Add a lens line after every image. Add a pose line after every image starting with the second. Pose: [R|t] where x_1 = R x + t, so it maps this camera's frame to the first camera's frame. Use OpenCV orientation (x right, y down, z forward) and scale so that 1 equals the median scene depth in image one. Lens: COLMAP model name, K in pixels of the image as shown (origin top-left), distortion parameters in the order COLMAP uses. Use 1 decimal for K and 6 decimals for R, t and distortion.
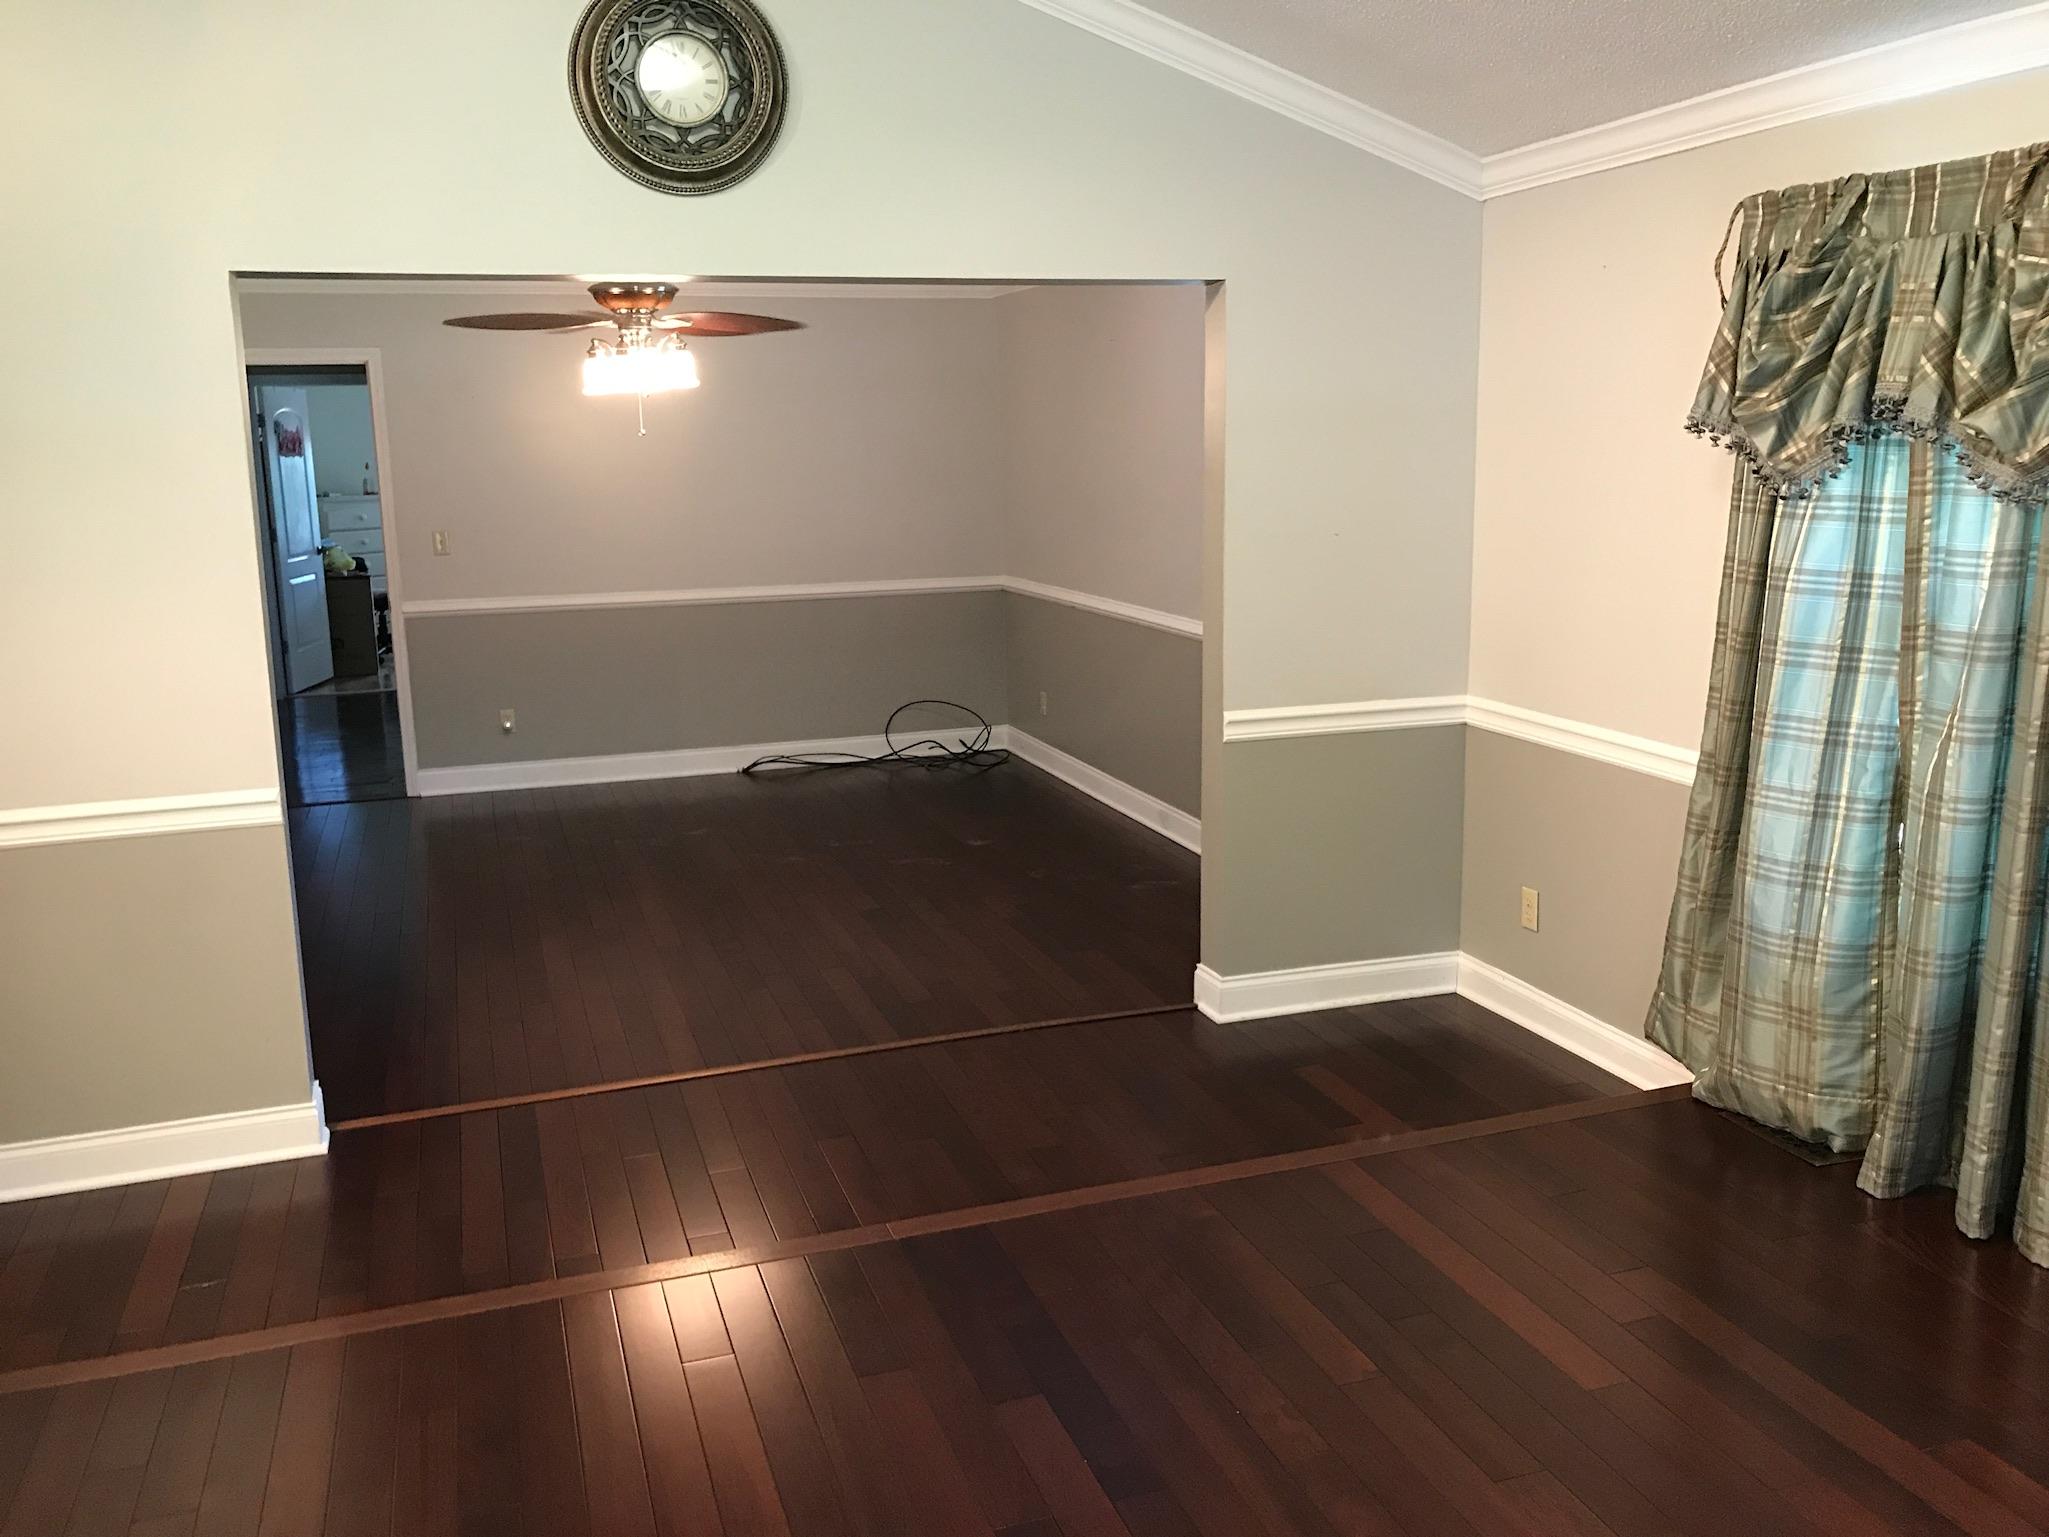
lens RADIAL K [[1667.7, 0, 1028.0], [0, 1667.7, 777.6], [0, 0, 1]] dist [0.017224, -0.008810]
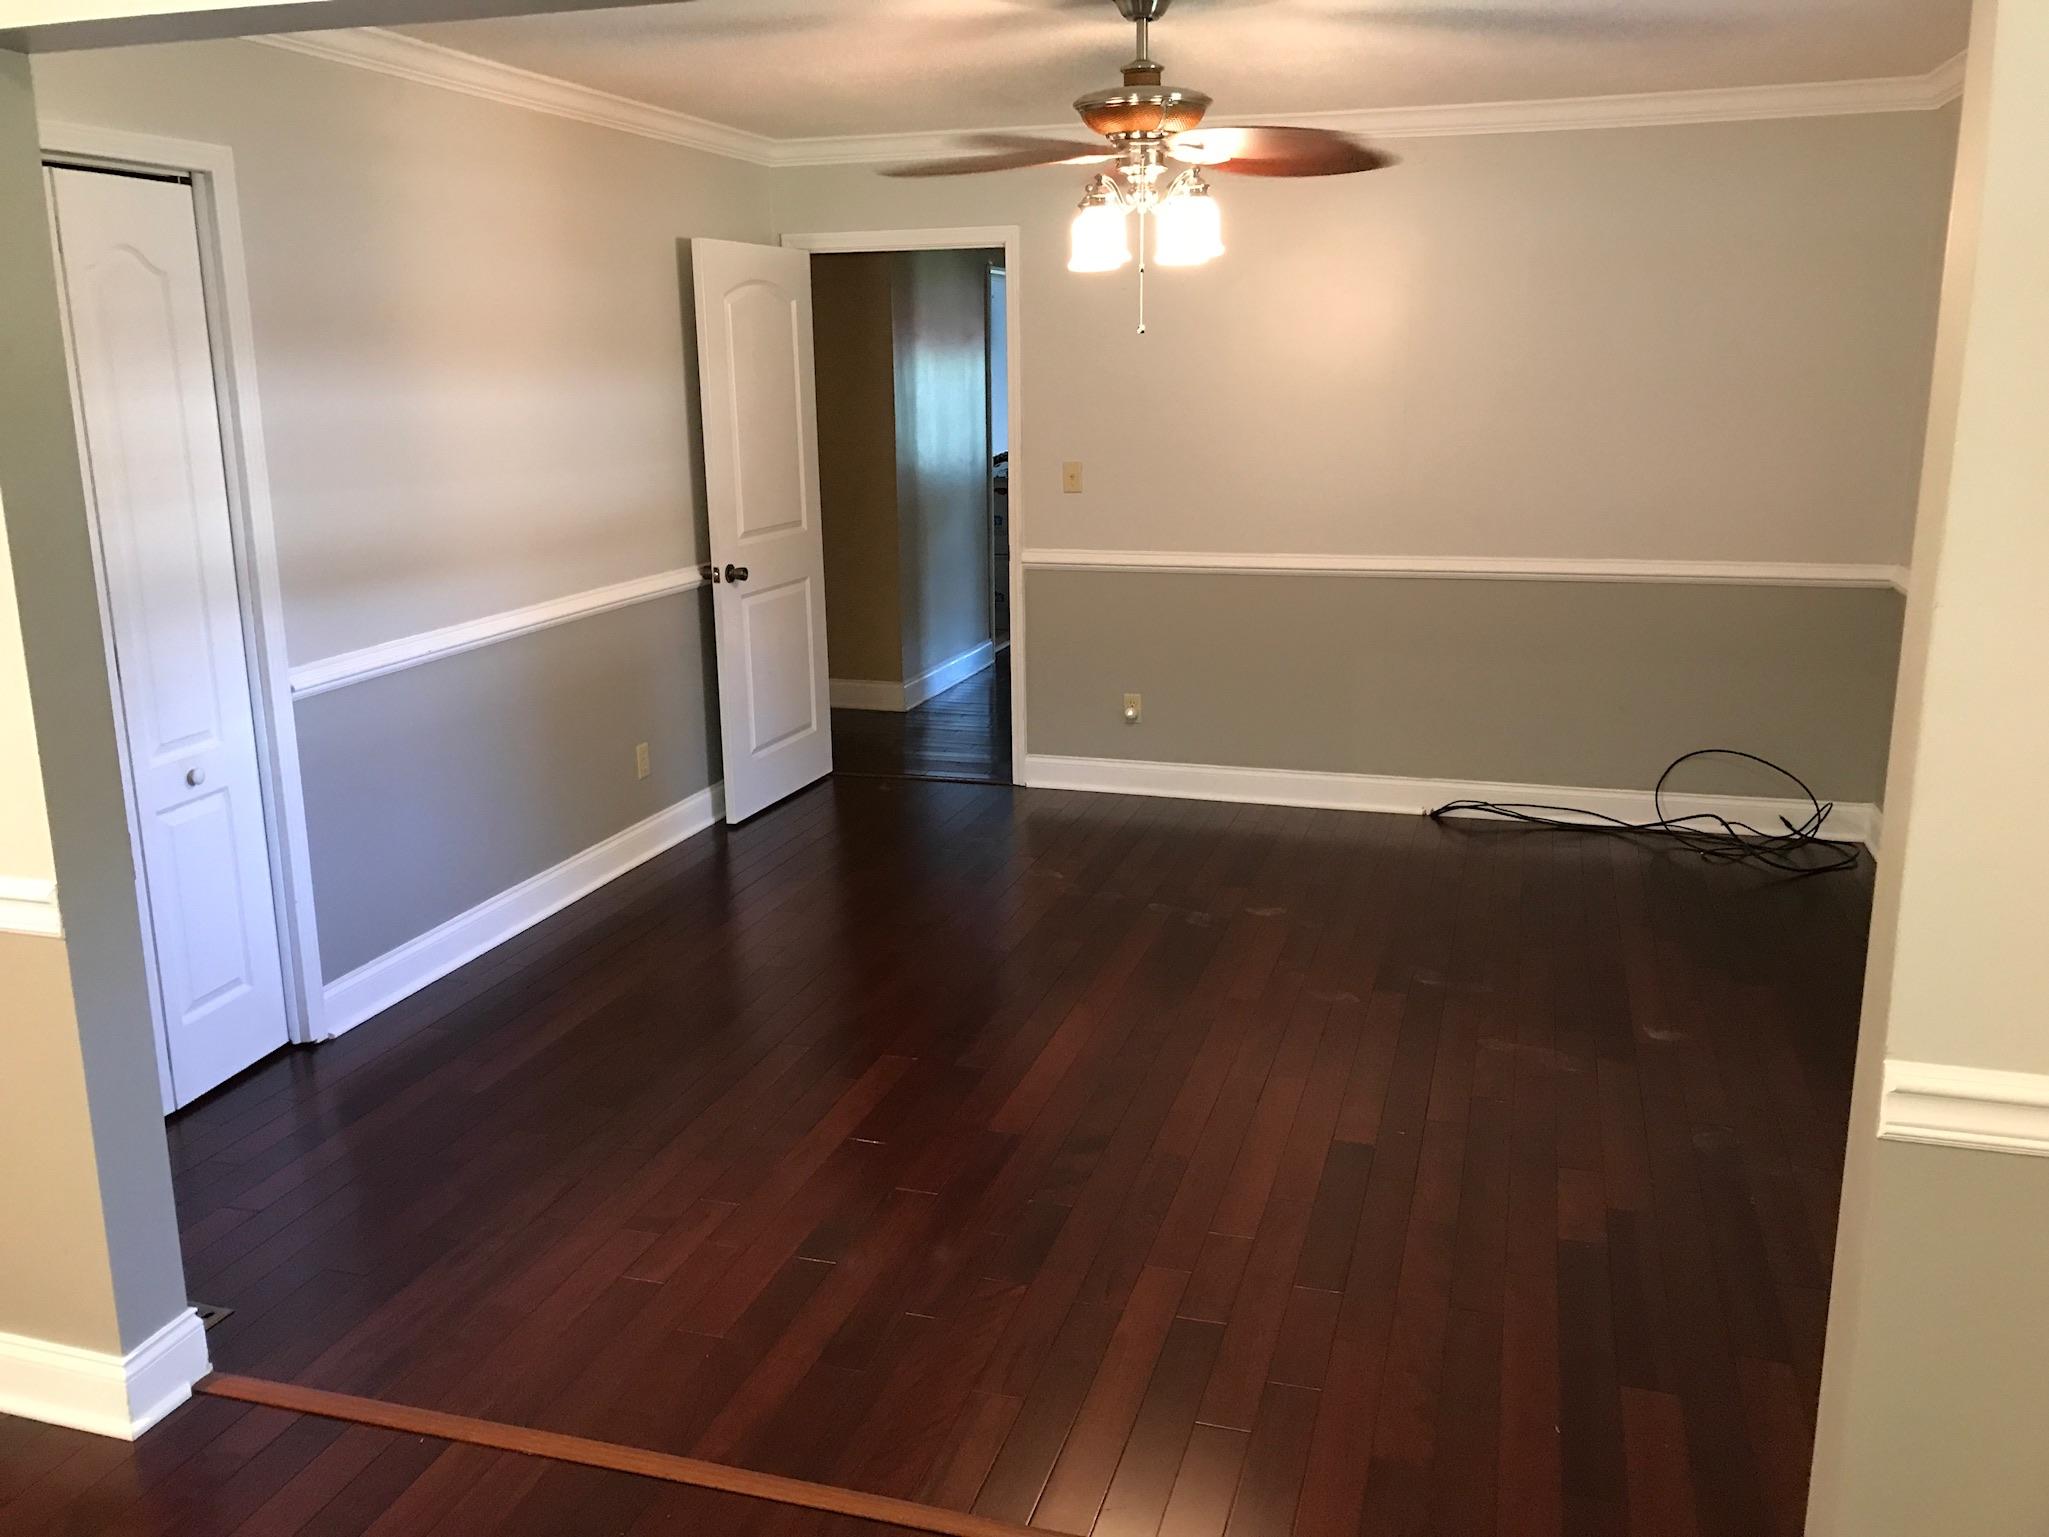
lens RADIAL K [[1667.7, 0, 1017.3], [0, 1667.7, 759.8], [0, 0, 1]] dist [0.017224, -0.008810]
pose [[0.813074, 0.144557, -0.563927, 0.085545], [-0.124644, 0.989444, 0.073922, -0.058077], [0.568660, 0.010187, 0.822509, 0.309939]]
